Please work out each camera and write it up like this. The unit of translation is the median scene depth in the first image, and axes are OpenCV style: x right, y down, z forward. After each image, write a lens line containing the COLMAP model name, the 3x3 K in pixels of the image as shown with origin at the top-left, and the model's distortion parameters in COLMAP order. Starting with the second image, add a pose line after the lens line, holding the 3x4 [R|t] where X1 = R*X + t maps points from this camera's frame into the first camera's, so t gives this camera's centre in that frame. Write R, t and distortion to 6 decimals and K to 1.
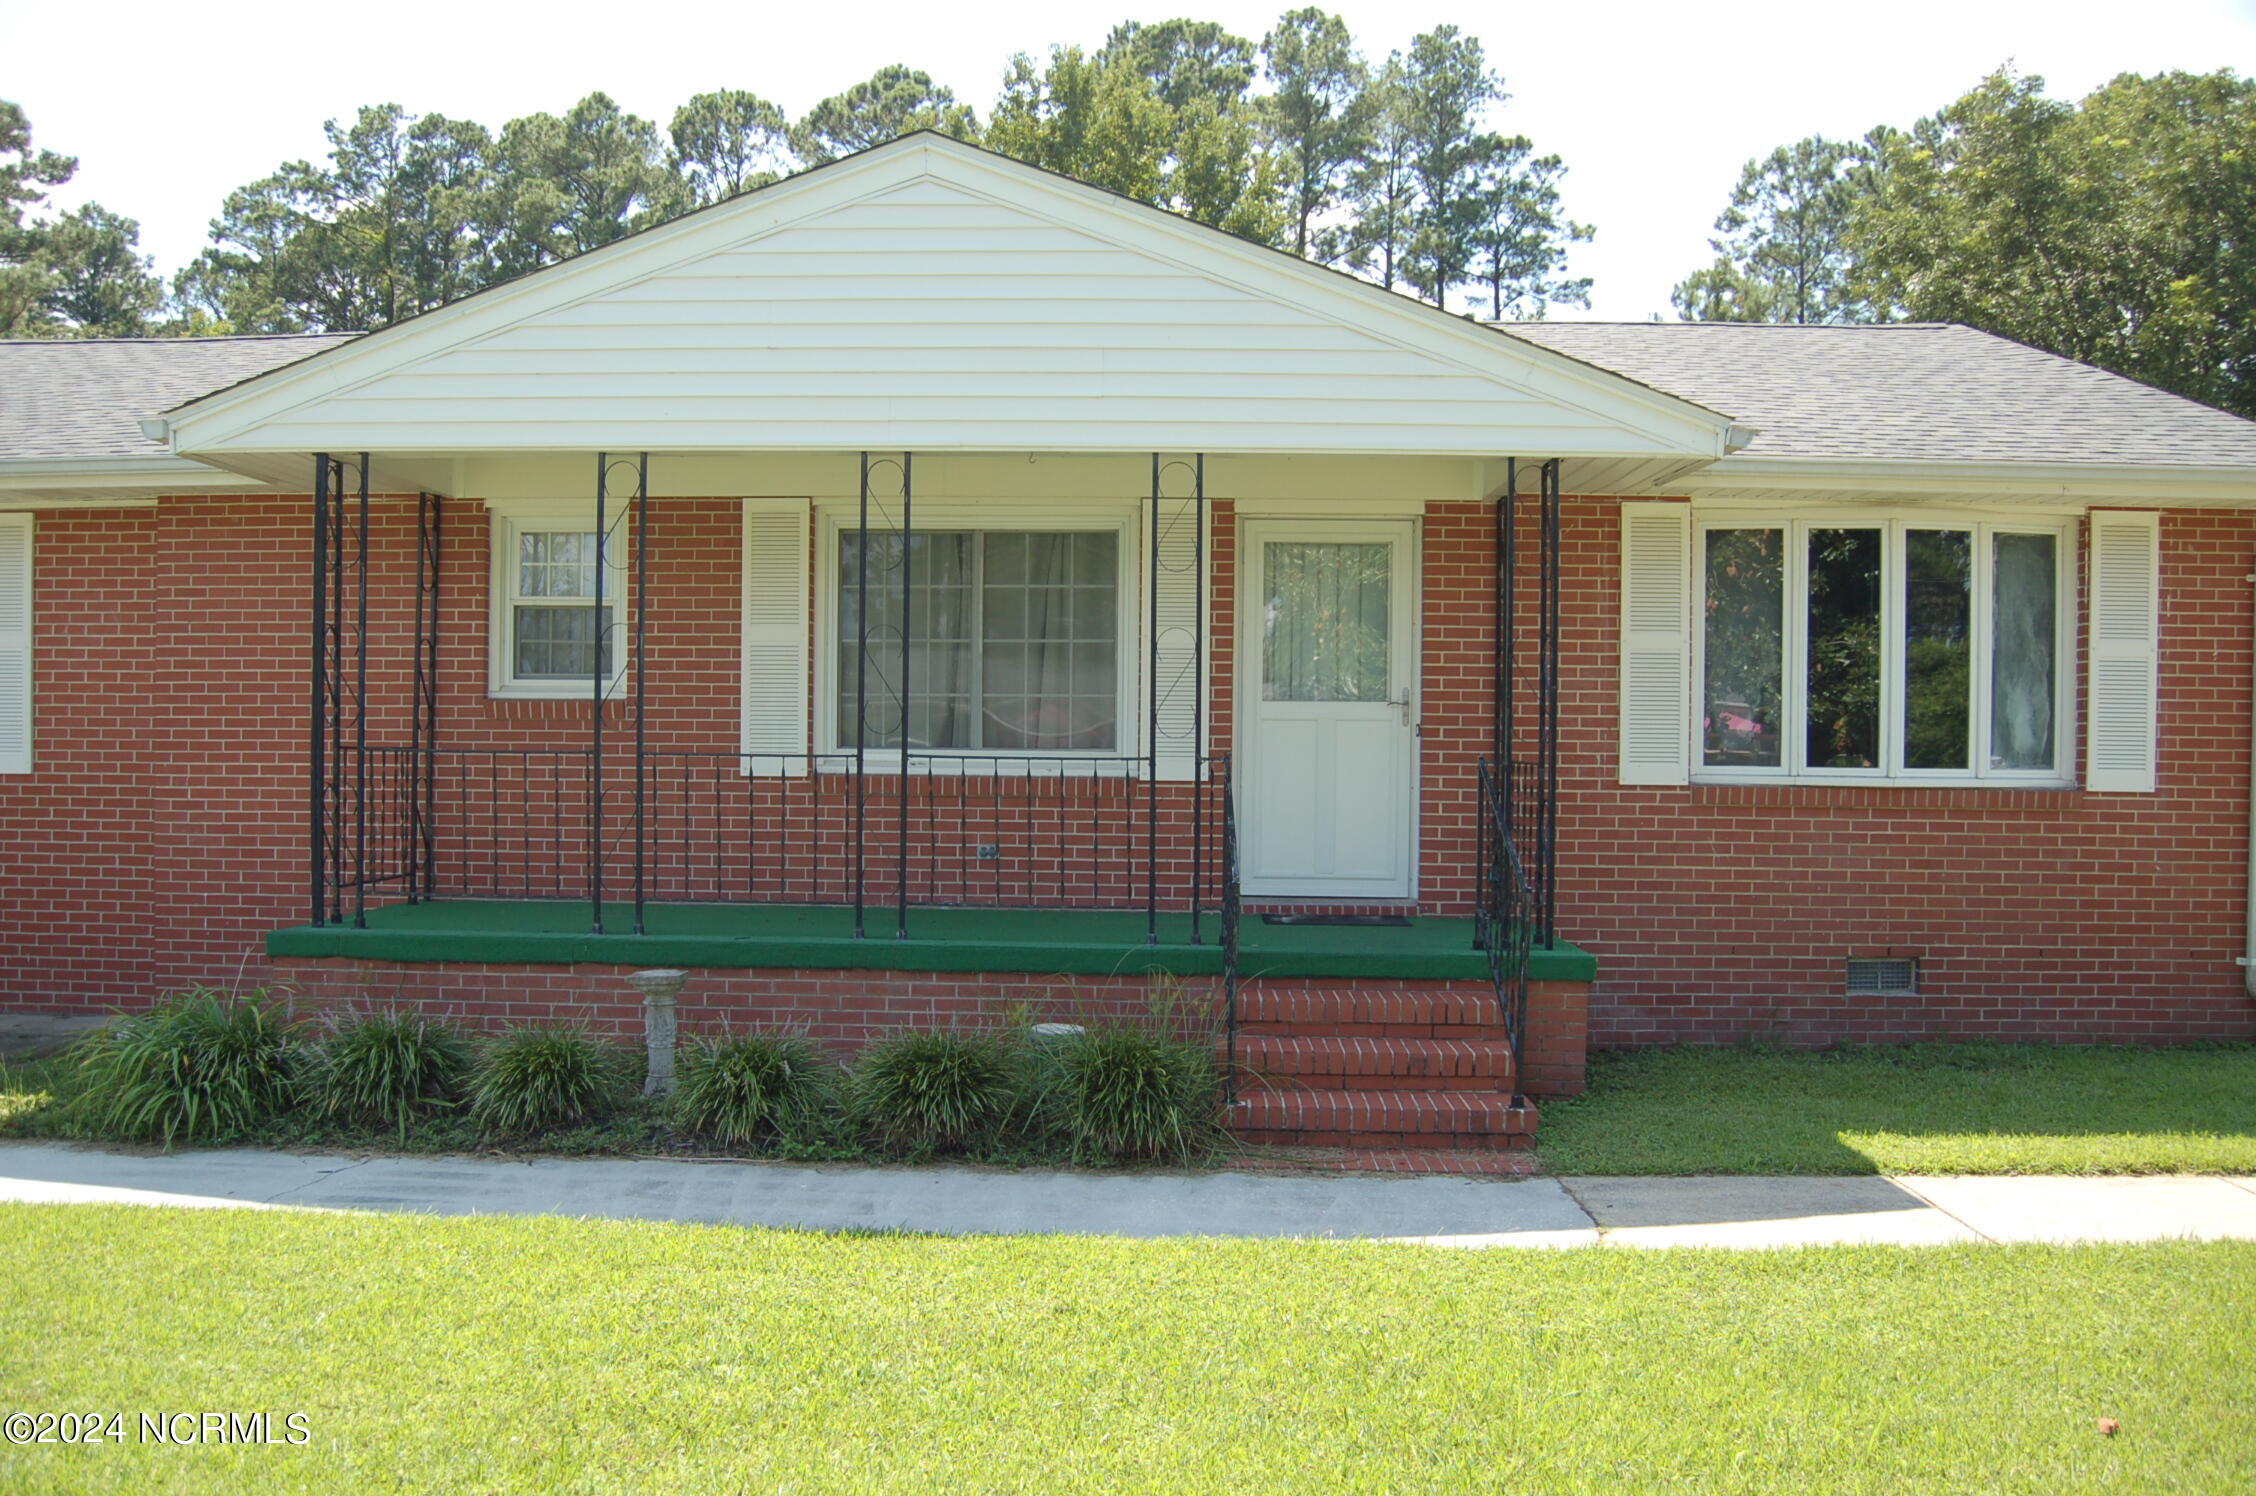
lens RADIAL K [[1759.0, 0, 1128.0], [0, 1759.0, 748.0], [0, 0, 1]] dist [-0.093086, 0.040919]
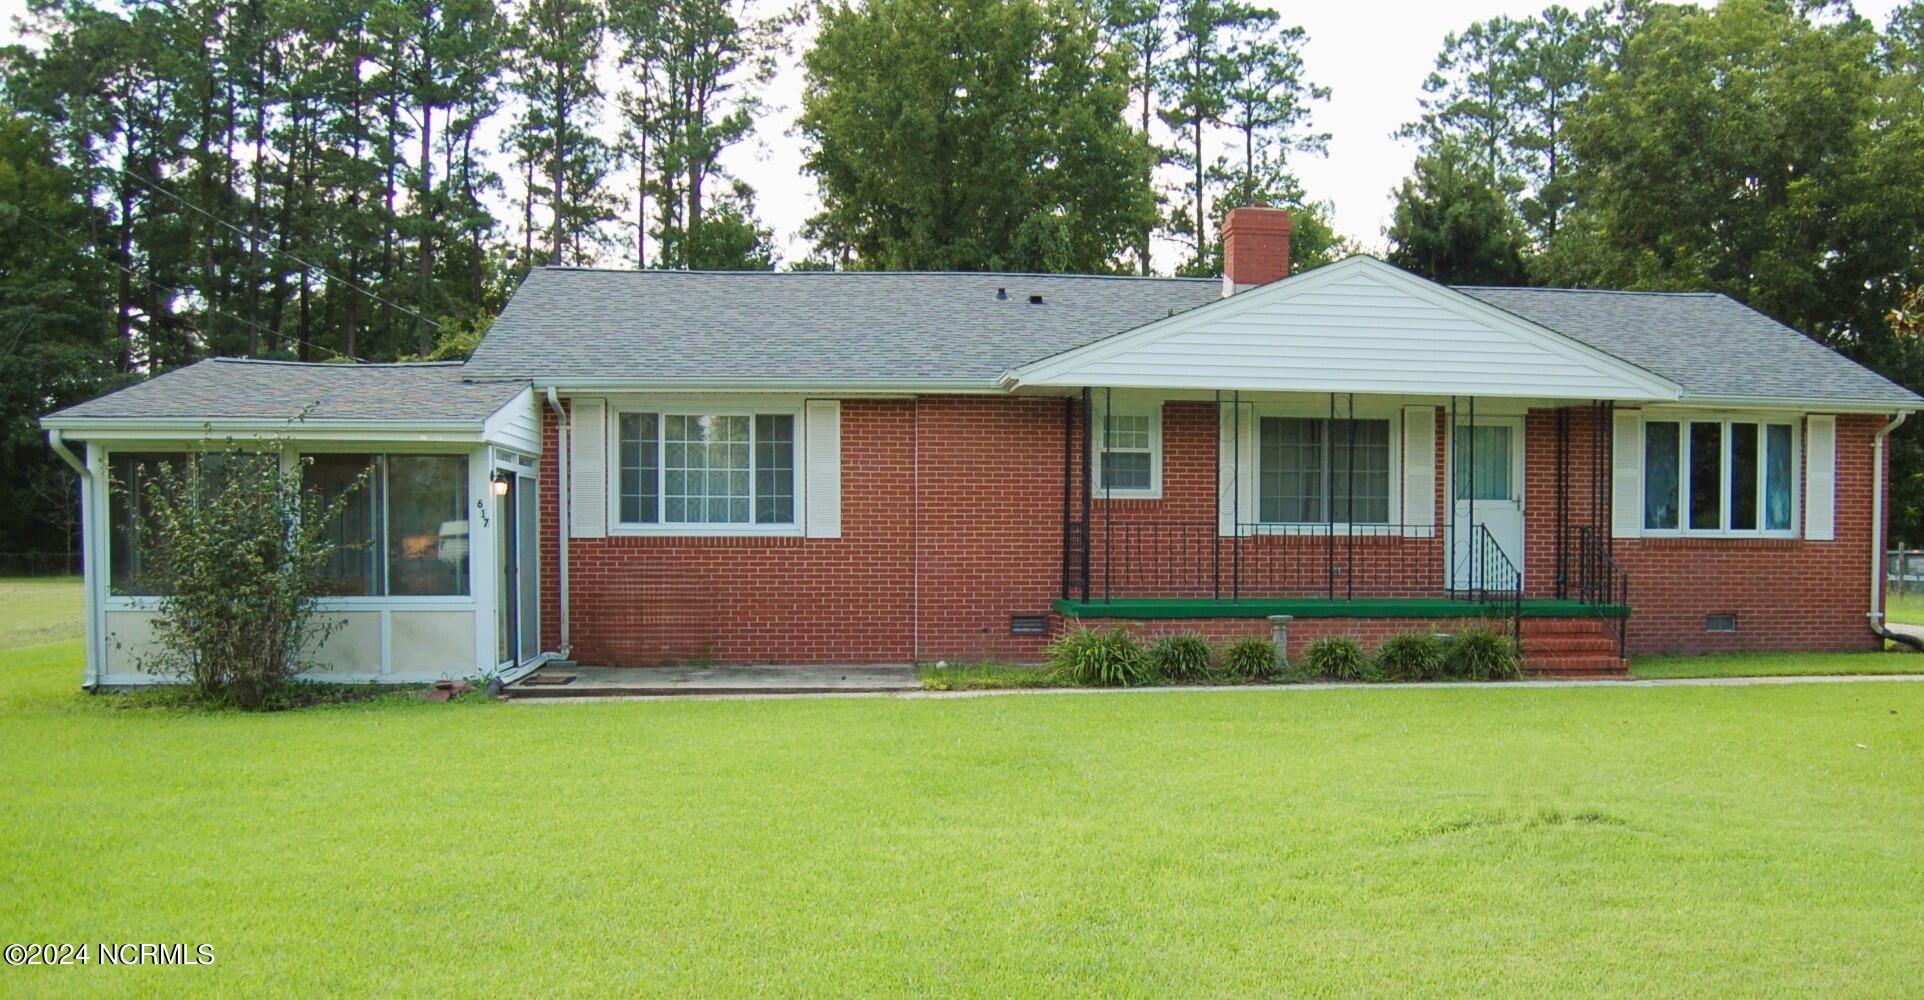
lens RADIAL K [[2036.8, 0, 963.6], [0, 2036.8, 613.5], [0, 0, 1]] dist [-0.015913, -0.212606]
pose [[0.981545, -0.013597, 0.190745, -0.256039], [0.005600, 0.999085, 0.042400, 0.000864], [-0.191147, -0.040550, 0.980724, -0.344941]]
